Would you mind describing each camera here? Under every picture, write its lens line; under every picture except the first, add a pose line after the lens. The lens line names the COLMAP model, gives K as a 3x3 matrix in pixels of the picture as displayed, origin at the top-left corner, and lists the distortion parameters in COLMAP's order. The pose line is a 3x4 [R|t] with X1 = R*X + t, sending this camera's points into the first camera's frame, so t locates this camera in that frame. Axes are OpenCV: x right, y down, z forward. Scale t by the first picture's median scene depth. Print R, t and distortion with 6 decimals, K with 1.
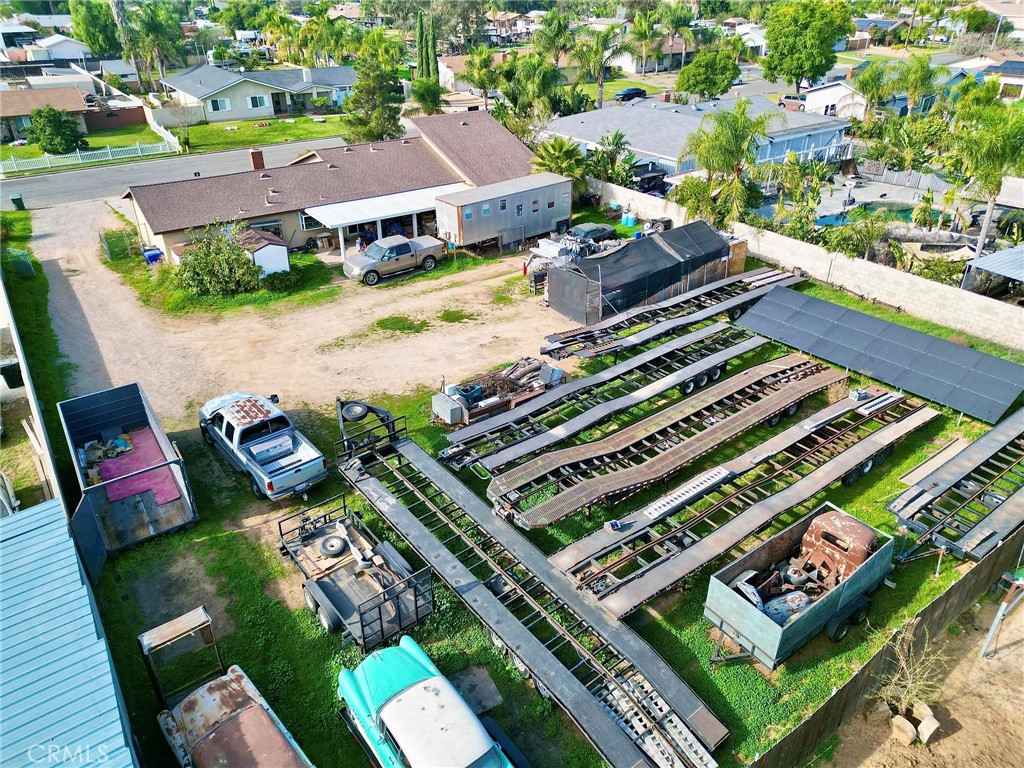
lens RADIAL K [[717.3, 0, 516.3], [0, 717.3, 364.3], [0, 0, 1]] dist [0.066877, -0.062798]
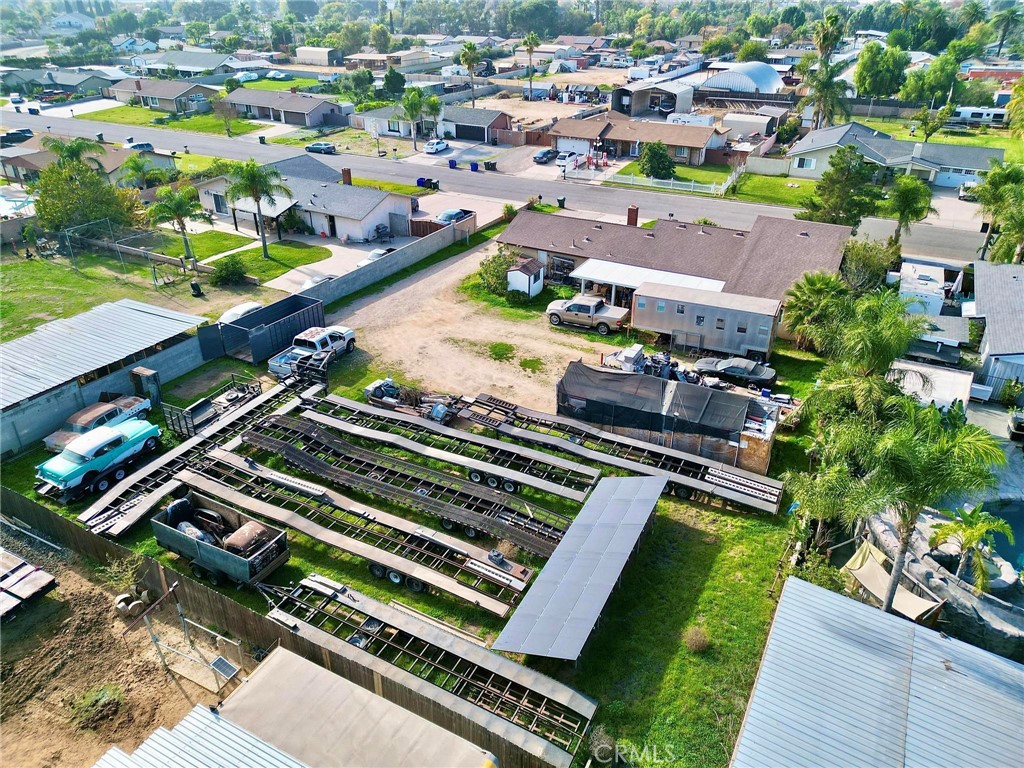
lens RADIAL K [[717.3, 0, 516.3], [0, 717.3, 364.3], [0, 0, 1]] dist [0.066877, -0.062798]
pose [[0.428115, 0.421121, -0.799609, 0.845622], [-0.433956, 0.871906, 0.226854, -0.317689], [0.792717, 0.249875, 0.556024, 0.262359]]
